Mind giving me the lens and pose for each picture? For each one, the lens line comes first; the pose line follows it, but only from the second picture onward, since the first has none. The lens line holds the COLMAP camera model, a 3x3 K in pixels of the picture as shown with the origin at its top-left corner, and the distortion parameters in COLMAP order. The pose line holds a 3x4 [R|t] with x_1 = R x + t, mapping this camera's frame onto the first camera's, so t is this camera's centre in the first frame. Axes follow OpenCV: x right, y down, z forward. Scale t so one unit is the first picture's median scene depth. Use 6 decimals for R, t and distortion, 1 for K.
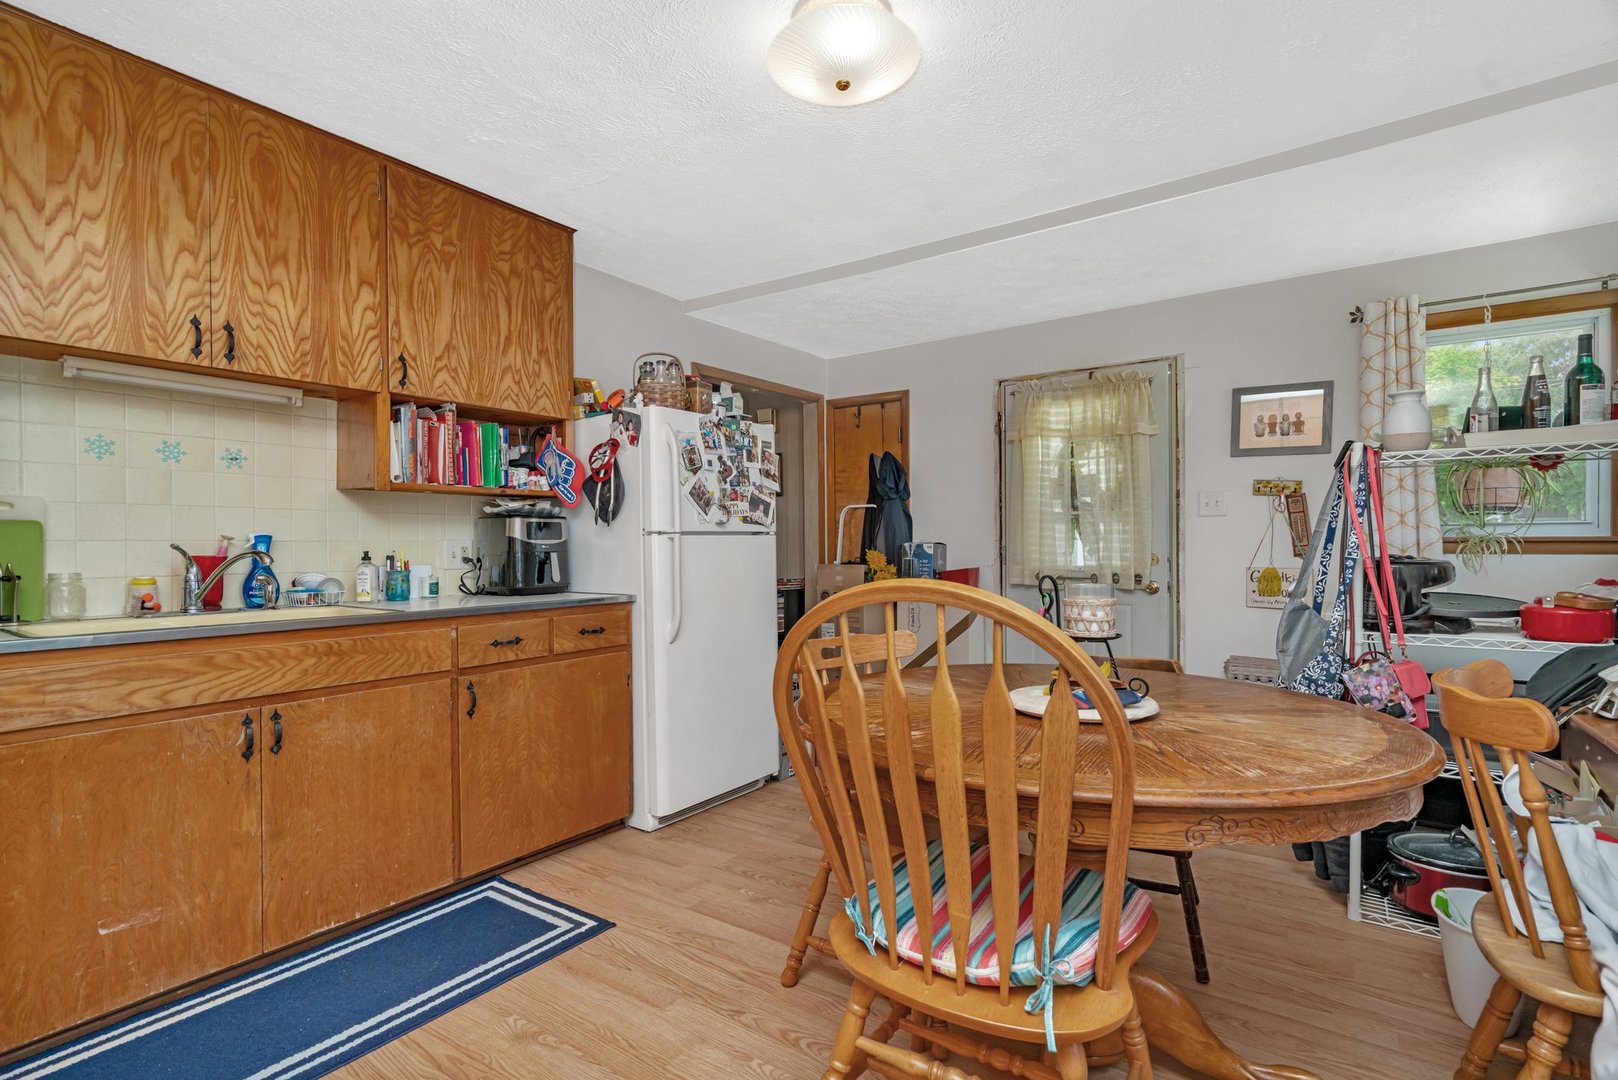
lens RADIAL K [[763.7, 0, 801.6], [0, 763.7, 546.2], [0, 0, 1]] dist [-0.004838, 0.000020]
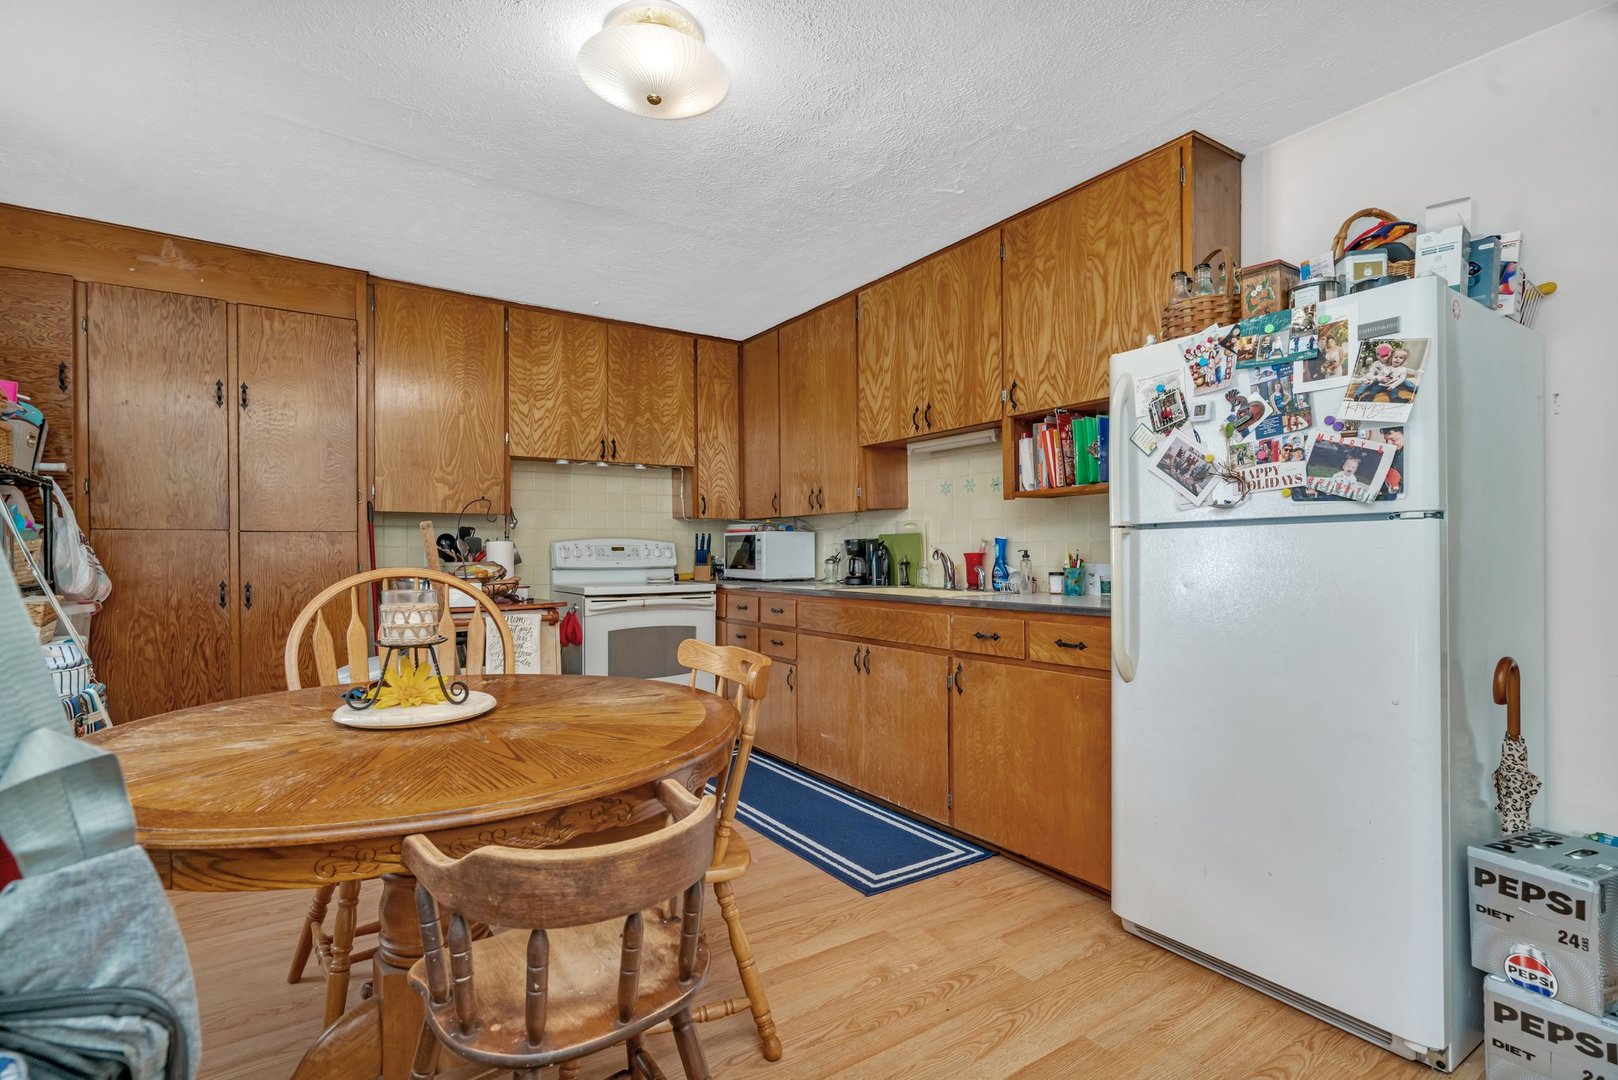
lens RADIAL K [[763.7, 0, 801.6], [0, 763.7, 546.2], [0, 0, 1]] dist [-0.004838, 0.000020]
pose [[-0.344286, 0.003846, -0.938857, 0.649402], [0.011761, 0.999931, -0.000217, -0.003093], [0.938791, -0.011117, -0.344307, 1.036091]]
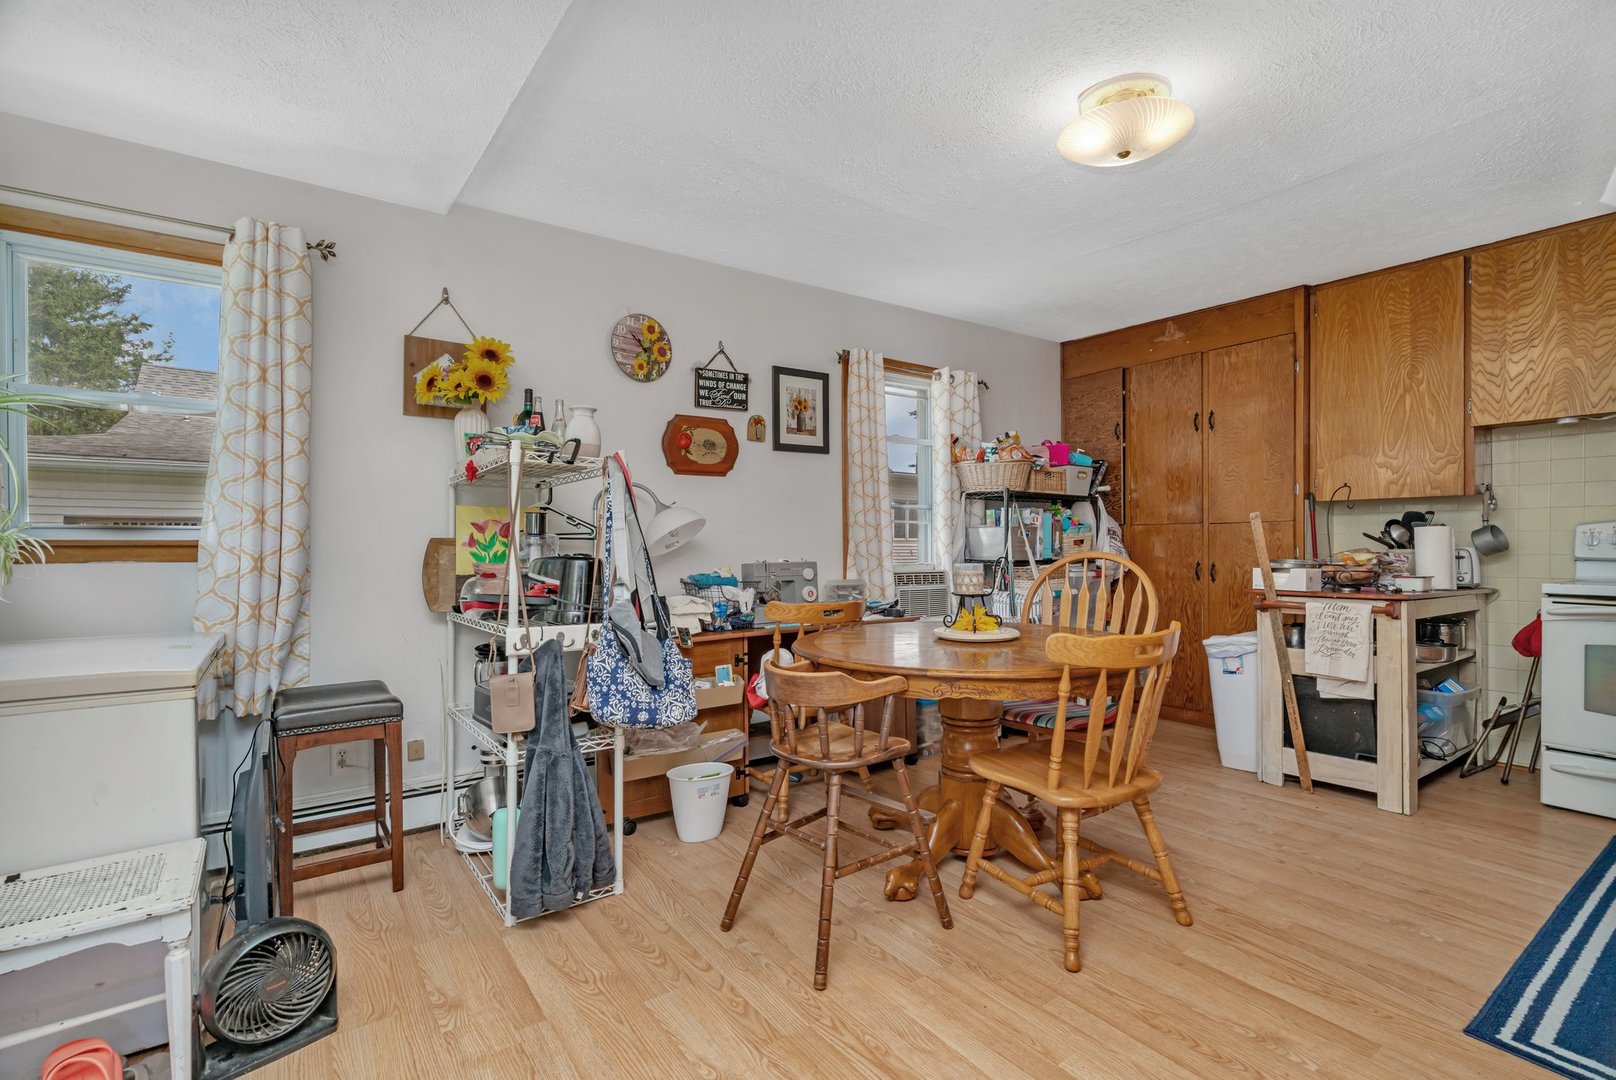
lens RADIAL K [[739.9, 0, 808.0], [0, 739.9, 540.0], [0, 0, 1]] dist [-0.000282, -0.000145]
pose [[-0.947416, 0.015751, 0.319617, 0.106274], [0.012469, 0.999846, -0.012314, 0.005637], [-0.319762, -0.007681, -0.947467, 1.531980]]
